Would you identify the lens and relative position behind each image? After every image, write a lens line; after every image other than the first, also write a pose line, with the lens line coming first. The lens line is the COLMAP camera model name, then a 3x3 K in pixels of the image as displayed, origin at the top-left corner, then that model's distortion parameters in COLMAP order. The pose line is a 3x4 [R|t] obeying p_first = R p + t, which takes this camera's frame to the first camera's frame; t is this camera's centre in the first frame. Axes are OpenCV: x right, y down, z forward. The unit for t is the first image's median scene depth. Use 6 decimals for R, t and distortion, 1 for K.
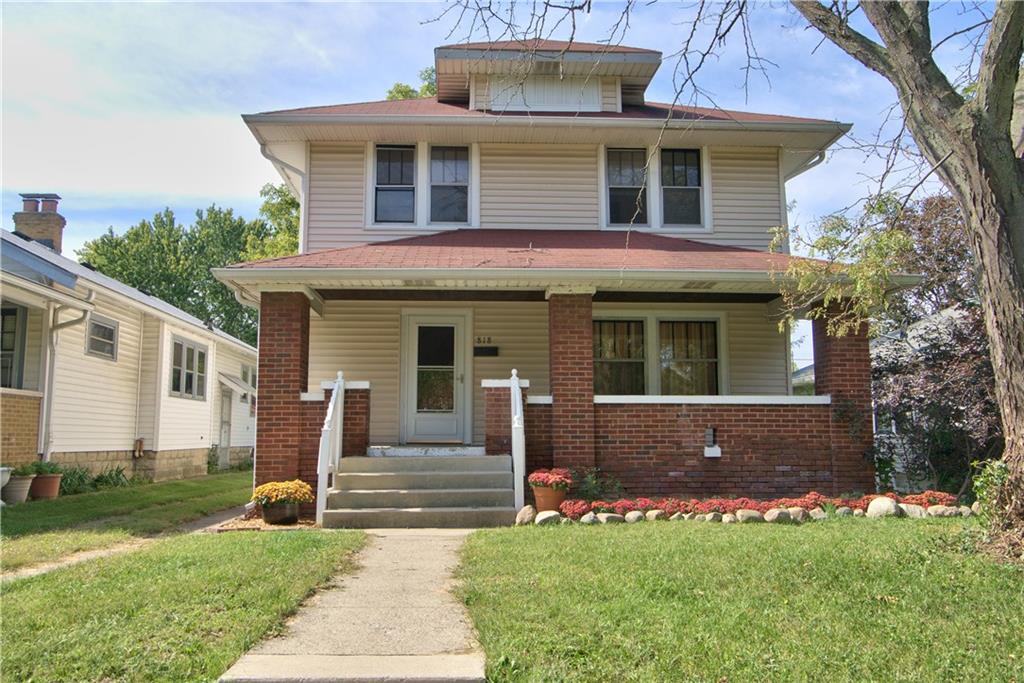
lens RADIAL K [[776.5, 0, 504.0], [0, 776.5, 345.3], [0, 0, 1]] dist [-0.006373, -0.003944]
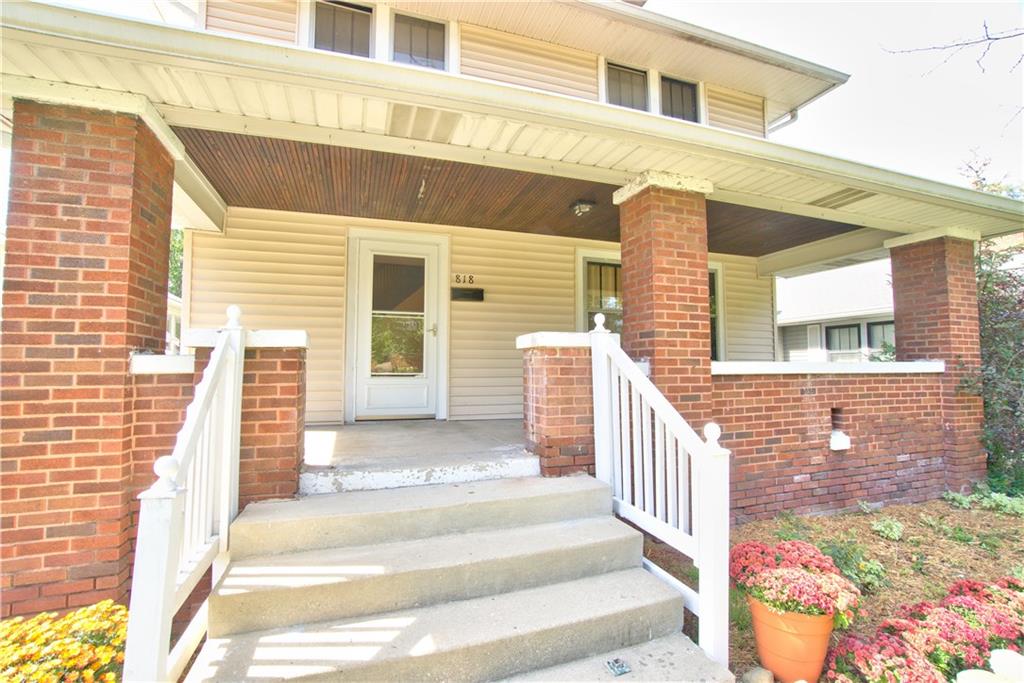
lens RADIAL K [[452.4, 0, 509.3], [0, 452.4, 342.4], [0, 0, 1]] dist [-0.041237, 0.006438]
pose [[0.961048, 0.014069, 0.276023, -0.129424], [-0.031854, 0.997687, 0.060053, 0.032999], [-0.274539, -0.066507, 0.959273, 0.703110]]
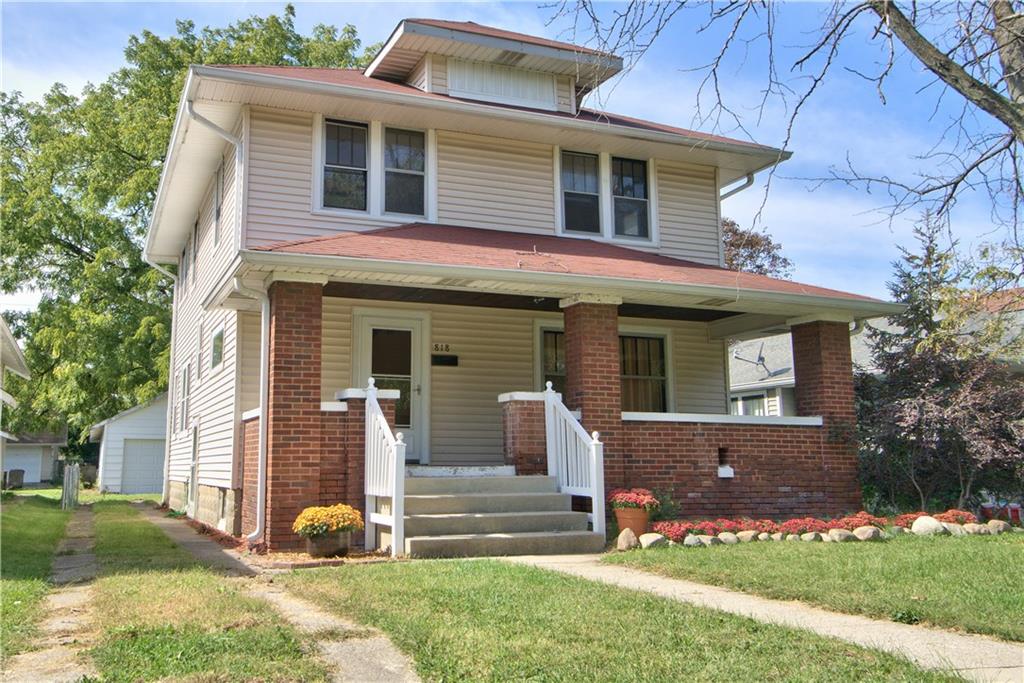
lens RADIAL K [[885.4, 0, 423.2], [0, 885.4, 314.0], [0, 0, 1]] dist [0.033807, -0.009812]
pose [[0.953915, 0.052908, 0.295377, -0.437793], [-0.038986, 0.997842, -0.052830, 0.011999], [-0.297534, 0.038879, 0.953919, 0.032341]]
